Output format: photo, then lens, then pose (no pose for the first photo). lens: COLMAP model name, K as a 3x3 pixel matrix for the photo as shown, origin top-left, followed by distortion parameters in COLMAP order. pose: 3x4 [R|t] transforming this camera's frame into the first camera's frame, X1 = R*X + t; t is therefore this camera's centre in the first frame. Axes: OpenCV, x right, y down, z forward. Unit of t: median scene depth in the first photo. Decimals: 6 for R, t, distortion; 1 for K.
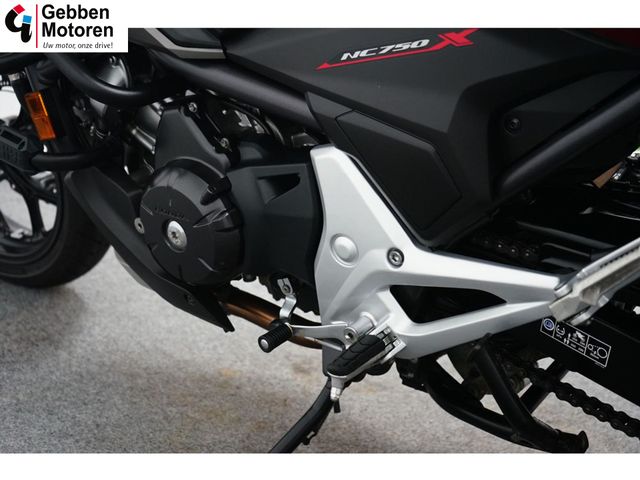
lens RADIAL K [[976.6, 0, 320.0], [0, 976.6, 240.0], [0, 0, 1]] dist [0.003182, -0.009269]
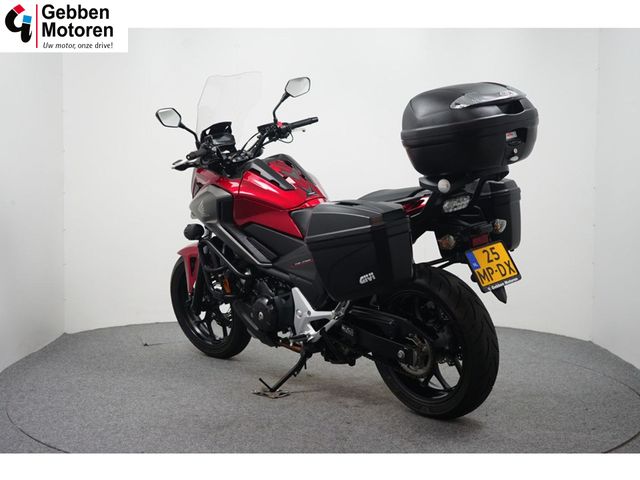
lens RADIAL K [[941.6, 0, 320.0], [0, 941.6, 240.0], [0, 0, 1]] dist [0.015437, 0.025418]
pose [[0.980526, -0.020330, -0.195333, 0.830500], [-0.032458, 0.964174, -0.263278, 0.700661], [0.193687, 0.264491, 0.944738, -2.557006]]
